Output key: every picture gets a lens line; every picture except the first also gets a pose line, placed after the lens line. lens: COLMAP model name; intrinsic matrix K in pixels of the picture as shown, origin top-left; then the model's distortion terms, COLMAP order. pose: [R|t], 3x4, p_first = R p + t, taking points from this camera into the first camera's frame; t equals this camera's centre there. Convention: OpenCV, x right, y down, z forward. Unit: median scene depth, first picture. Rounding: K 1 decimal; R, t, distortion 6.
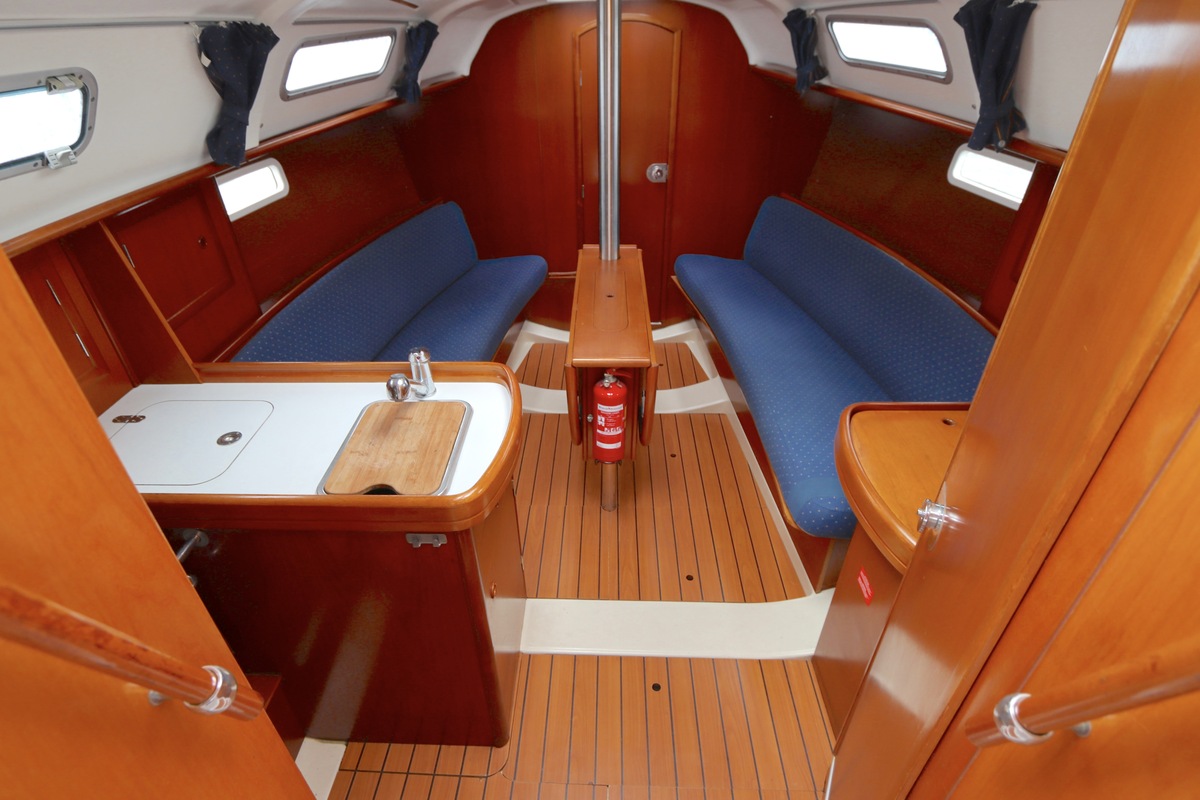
lens RADIAL K [[607.5, 0, 577.0], [0, 607.5, 413.8], [0, 0, 1]] dist [-0.020687, -0.000172]
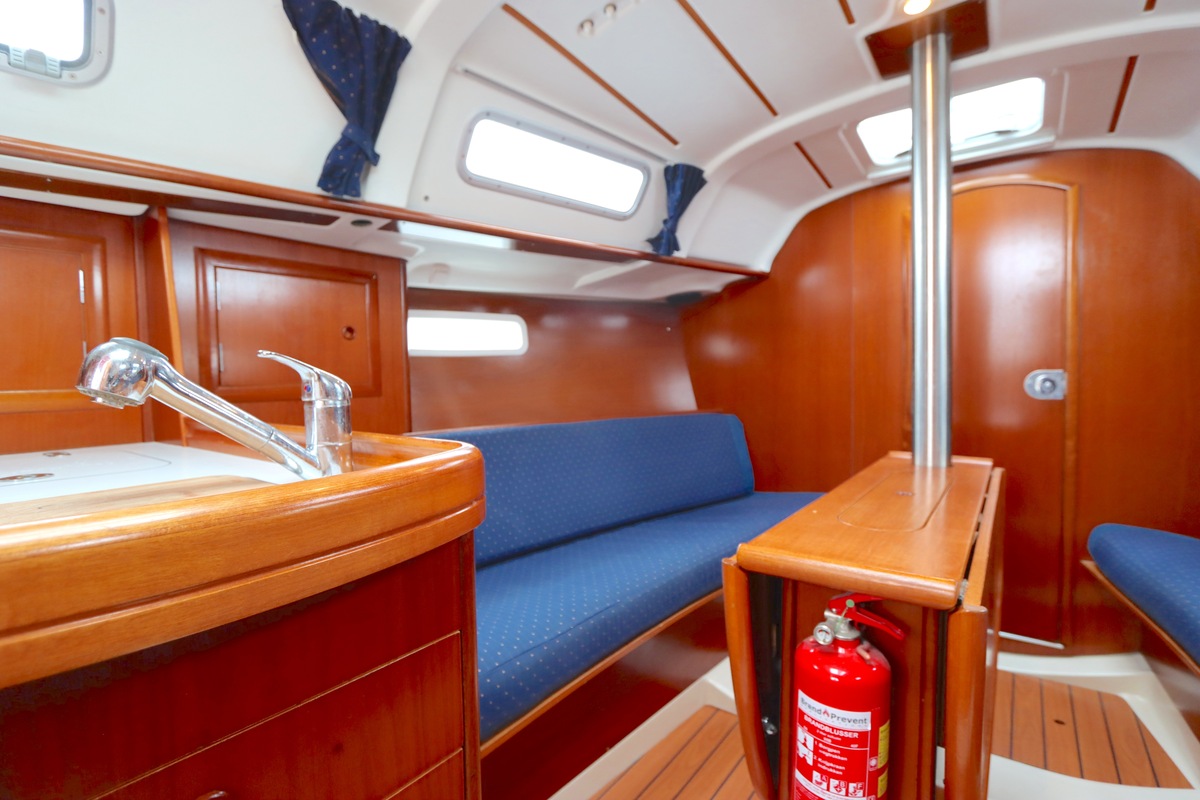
lens RADIAL K [[574.5, 0, 598.0], [0, 574.5, 394.4], [0, 0, 1]] dist [-0.015833, 0.000367]
pose [[0.831864, 0.038080, -0.553672, 0.117424], [-0.319696, 0.848369, -0.421978, 0.016958], [0.453649, 0.528035, 0.717901, 0.584368]]
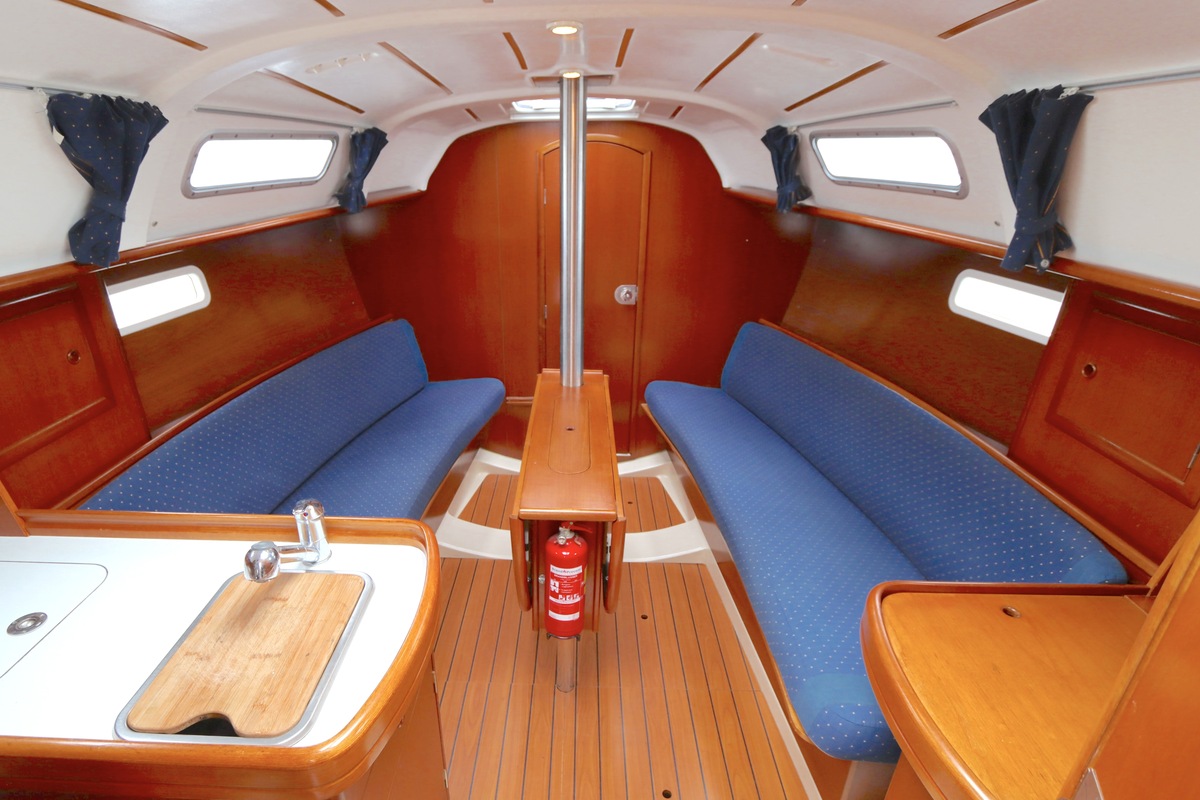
lens RADIAL K [[623.4, 0, 556.9], [0, 623.4, 425.4], [0, 0, 1]] dist [-0.018219, 0.000280]
pose [[0.999592, 0.022323, 0.017835, 0.023453], [-0.018856, 0.984348, -0.175222, -0.052354], [-0.021468, 0.174814, 0.984367, 0.160379]]
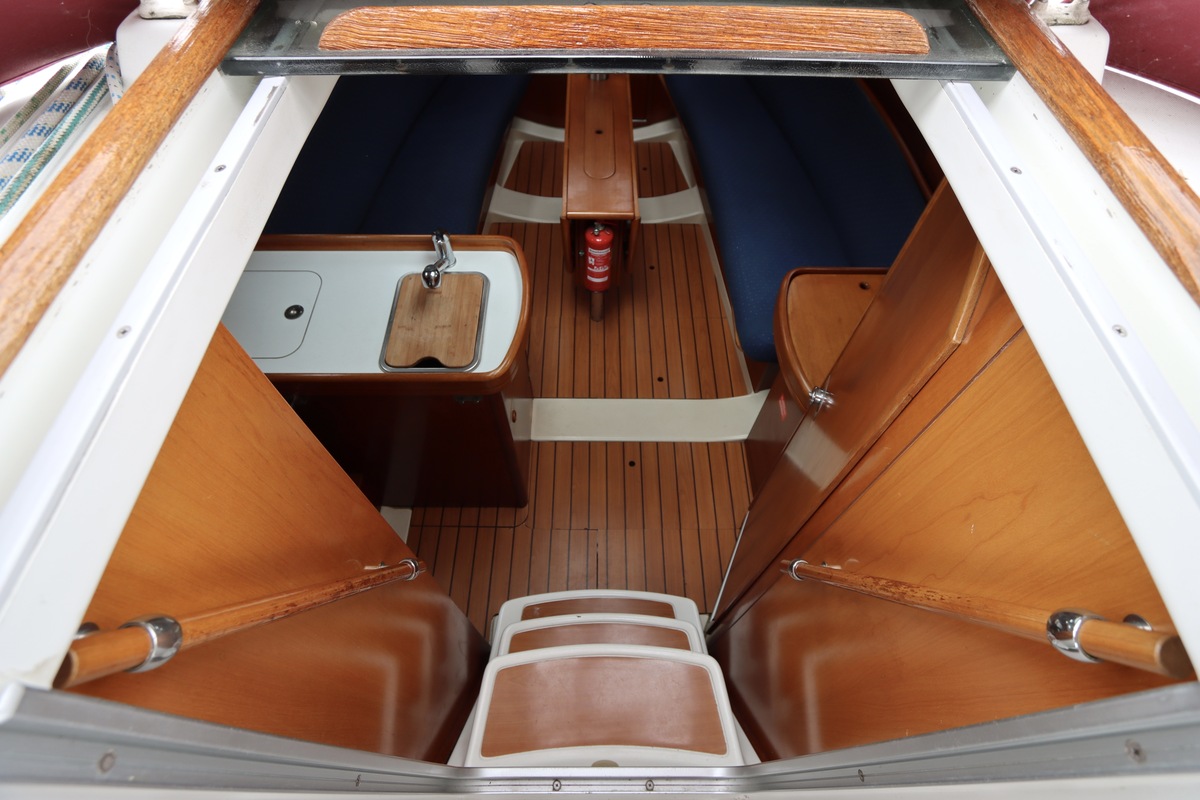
lens RADIAL K [[574.5, 0, 598.0], [0, 574.5, 394.4], [0, 0, 1]] dist [-0.015833, 0.000367]
pose [[0.998126, -0.020760, 0.057567, -0.016927], [-0.003325, 0.920916, 0.389746, -0.183877], [-0.061106, -0.389207, 0.919121, -0.127553]]
